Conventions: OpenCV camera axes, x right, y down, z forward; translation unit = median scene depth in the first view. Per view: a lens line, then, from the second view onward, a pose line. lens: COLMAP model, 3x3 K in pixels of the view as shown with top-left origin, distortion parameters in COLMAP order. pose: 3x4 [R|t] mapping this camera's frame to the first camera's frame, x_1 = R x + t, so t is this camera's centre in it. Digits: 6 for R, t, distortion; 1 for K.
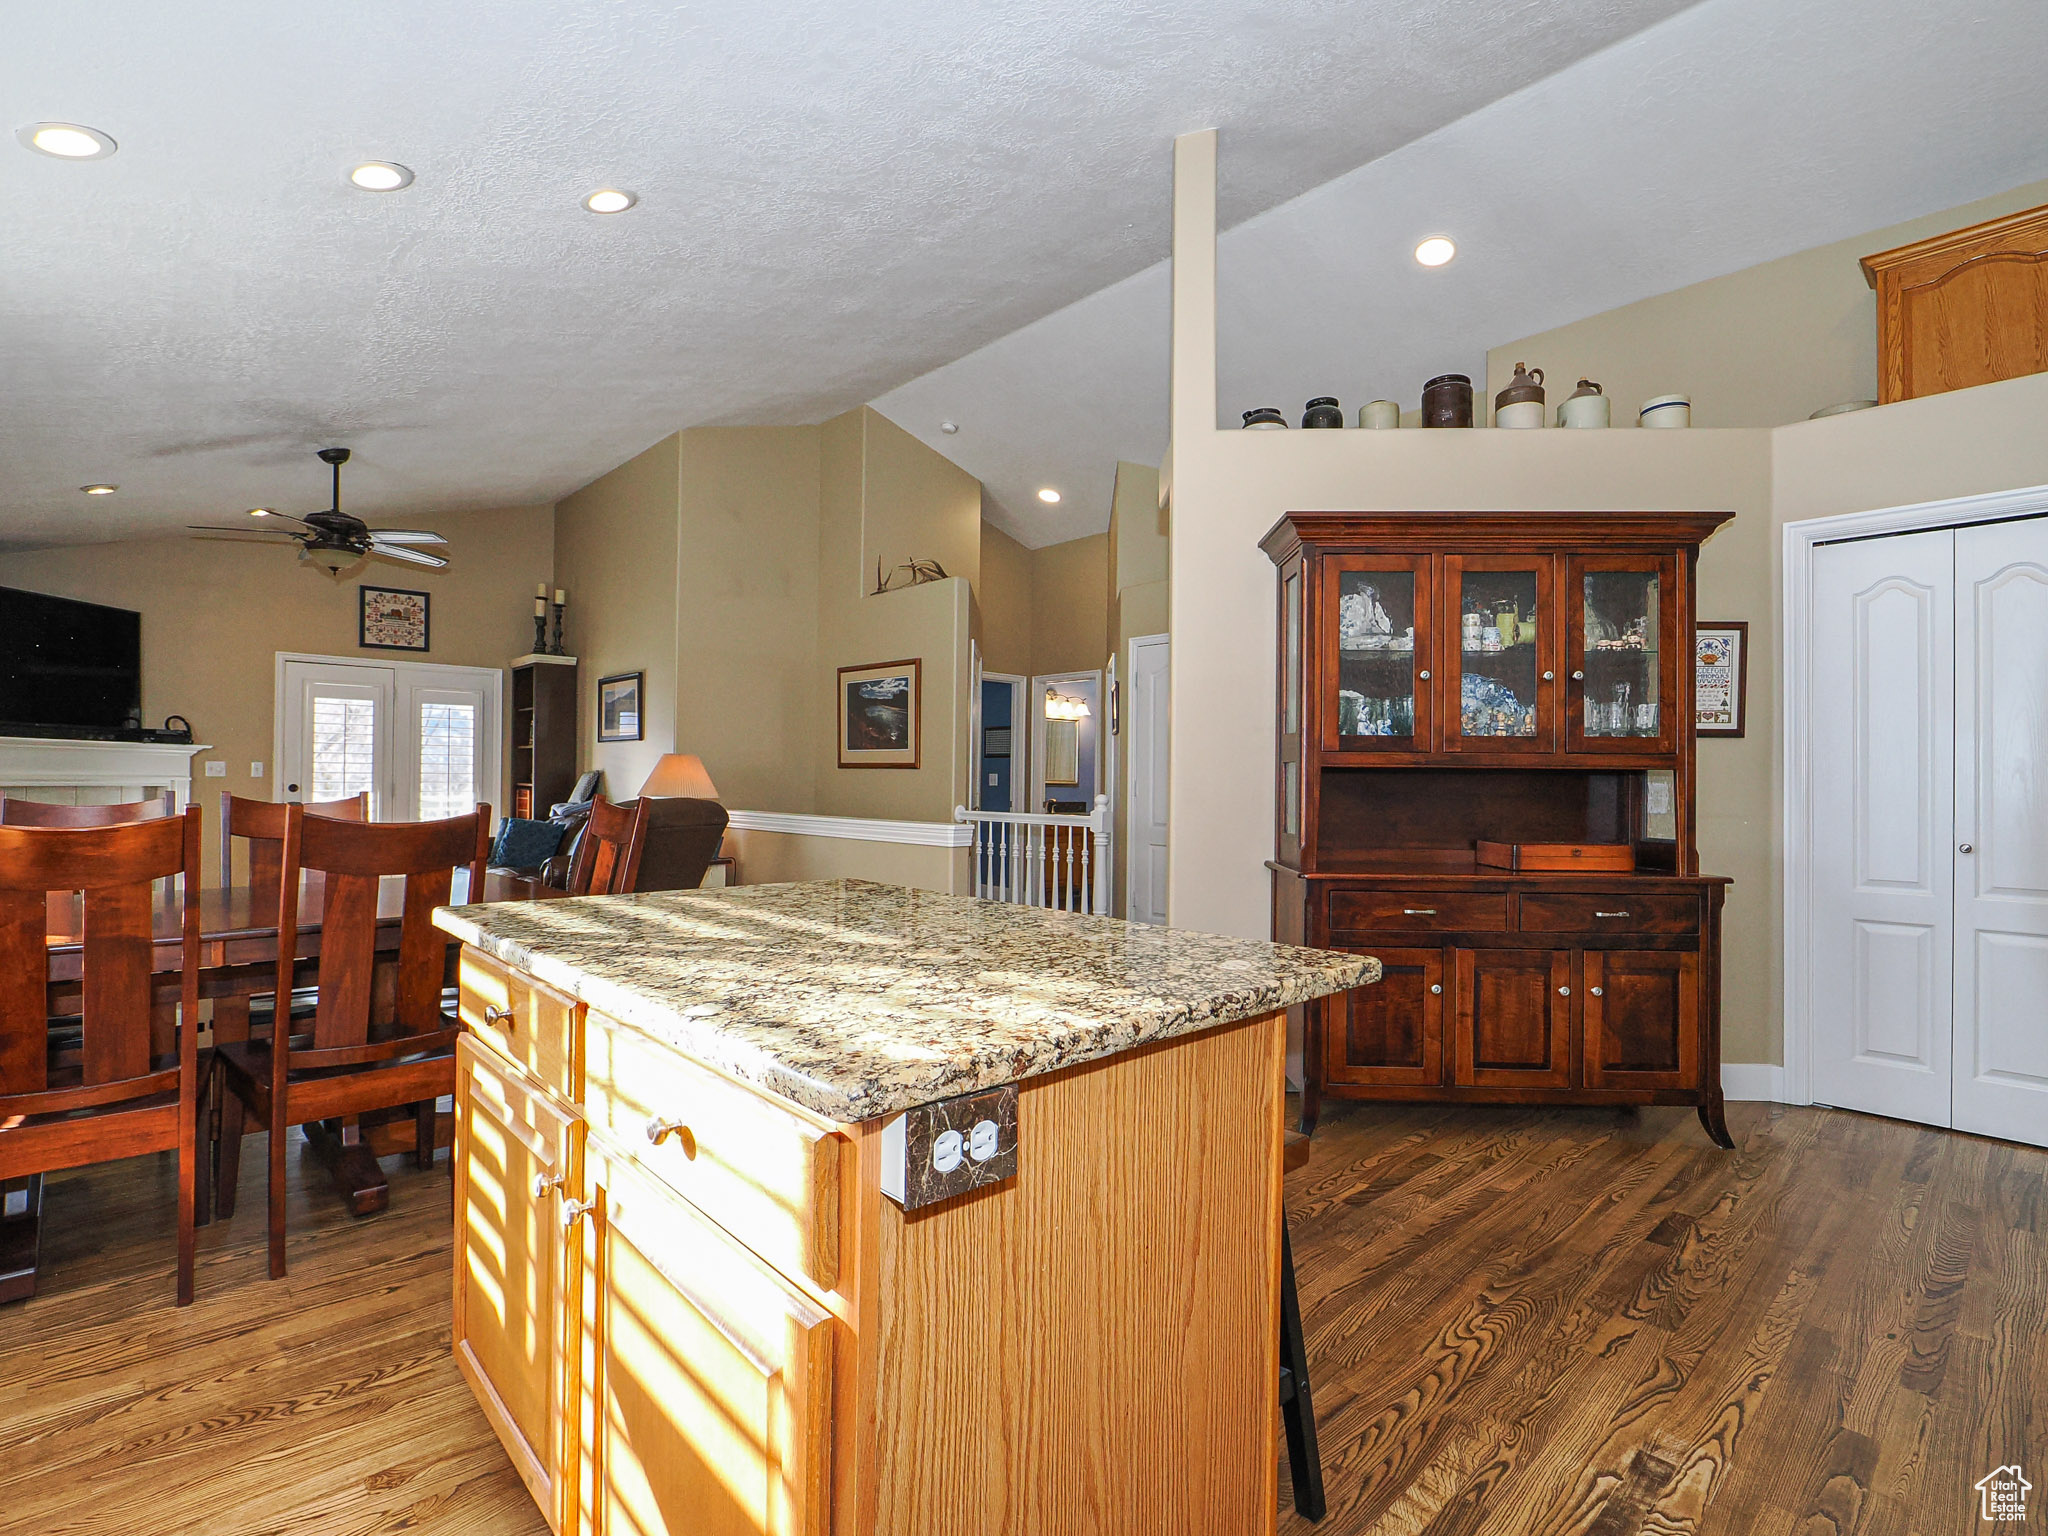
lens RADIAL K [[968.6, 0, 1006.4], [0, 968.6, 775.4], [0, 0, 1]] dist [0.002379, -0.000295]
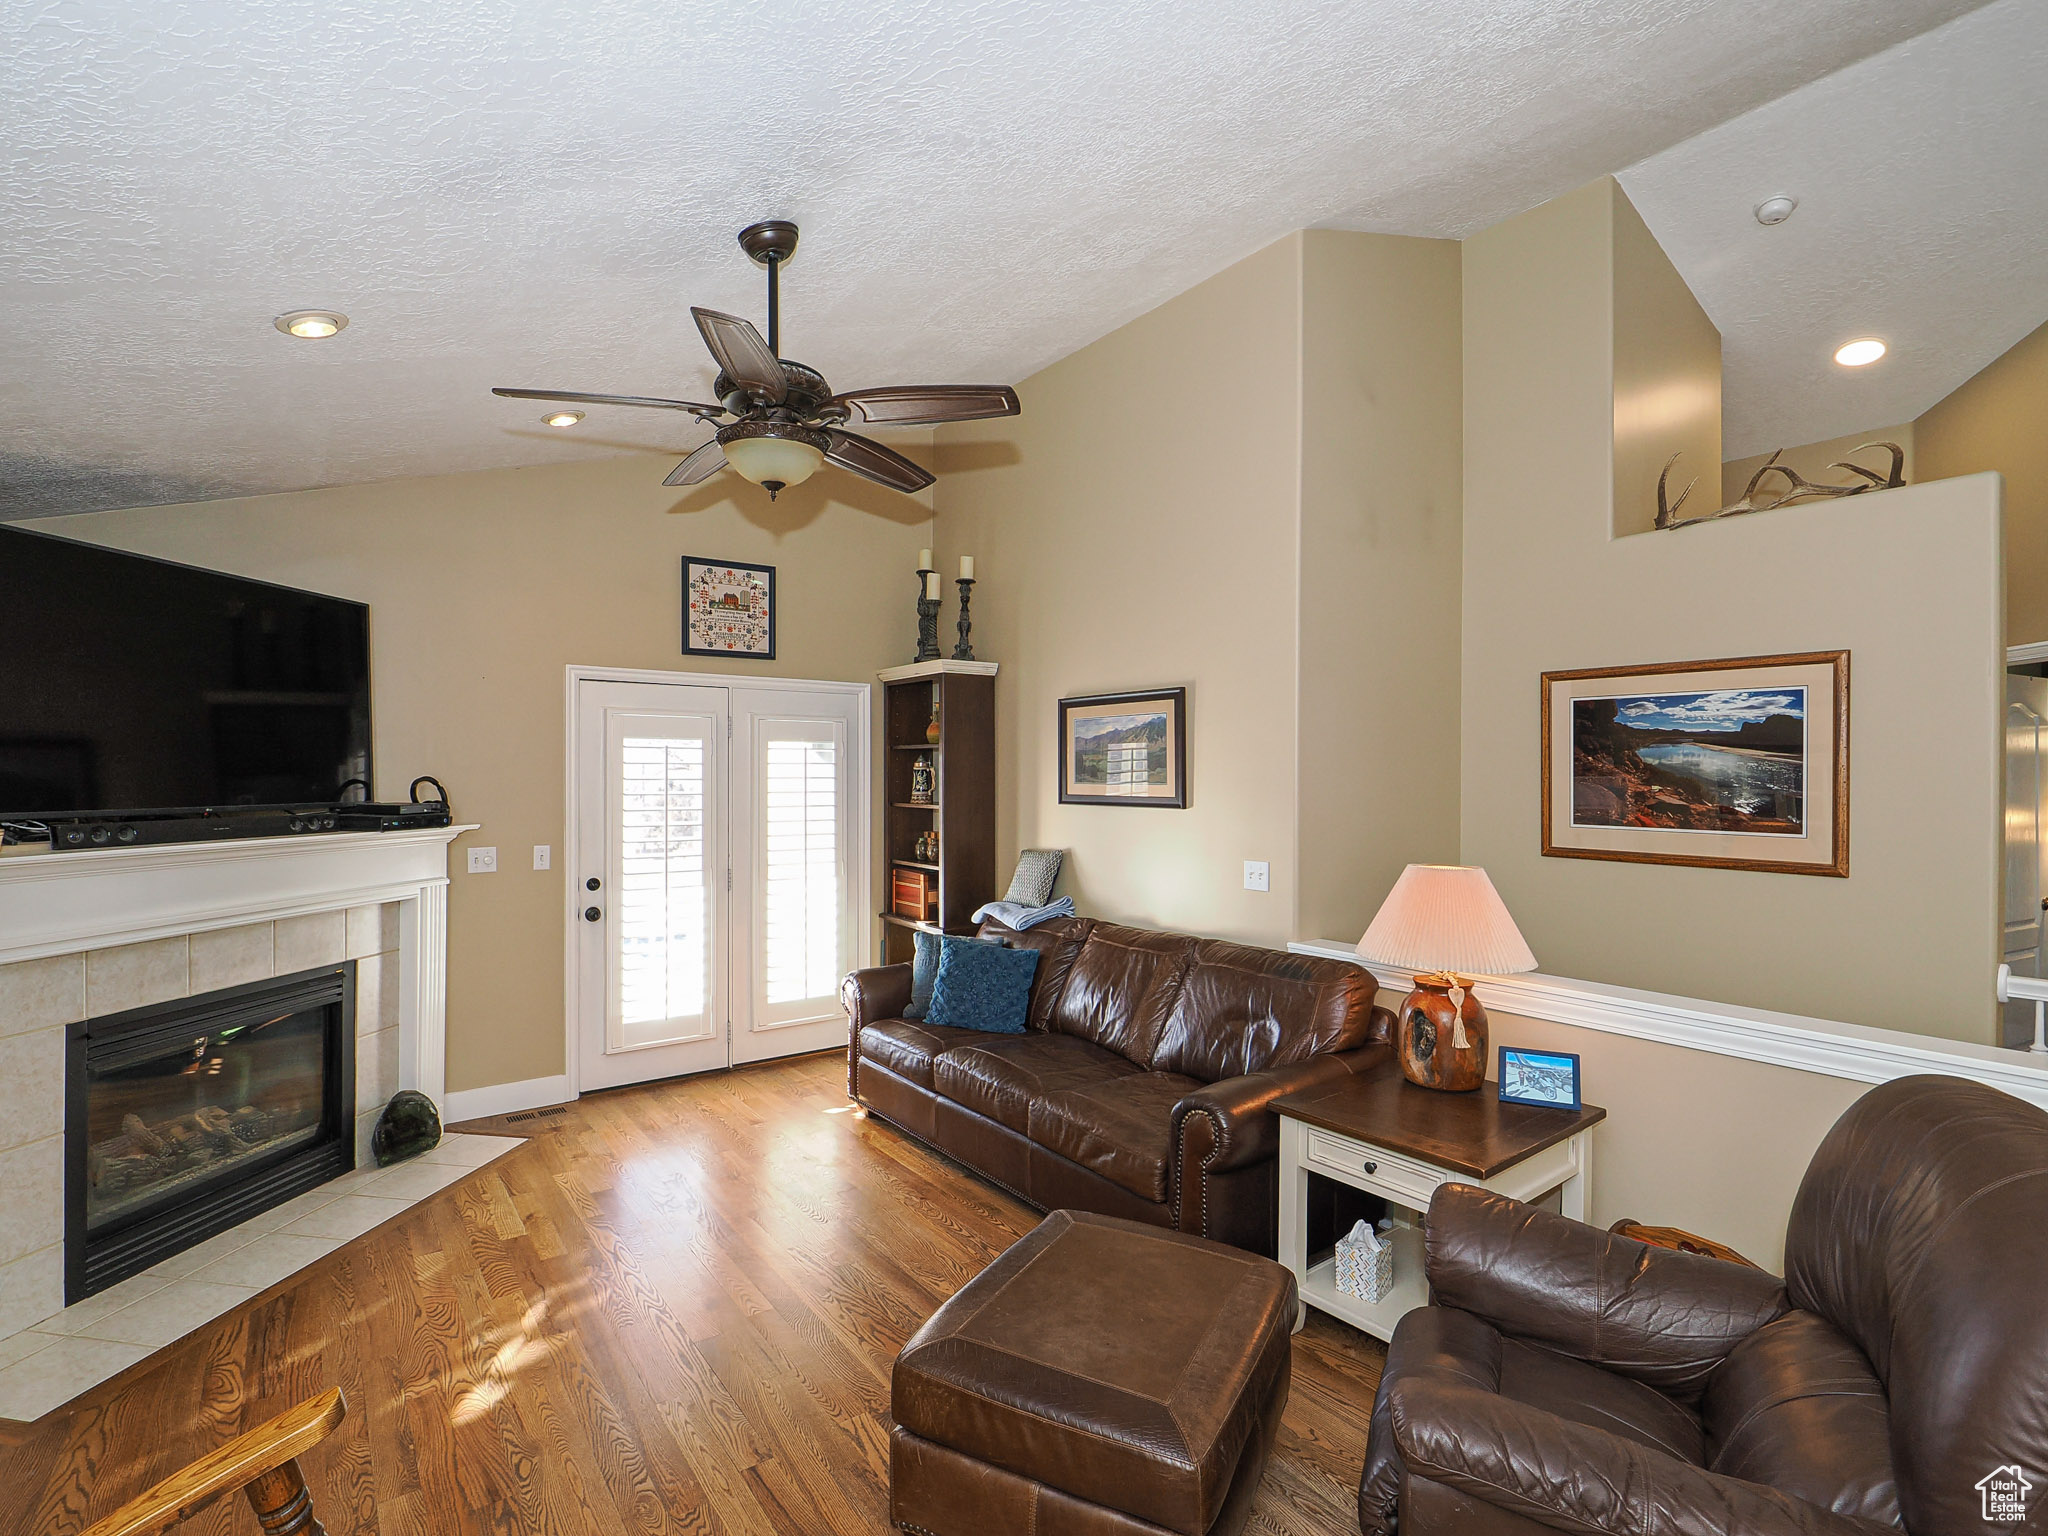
lens RADIAL K [[968.6, 0, 1017.6], [0, 968.6, 778.9], [0, 0, 1]] dist [0.002379, -0.000295]
pose [[0.993813, -0.008867, -0.110714, -0.404600], [0.009755, 0.999924, 0.007485, -0.057726], [0.110640, -0.008519, 0.993824, 0.423587]]
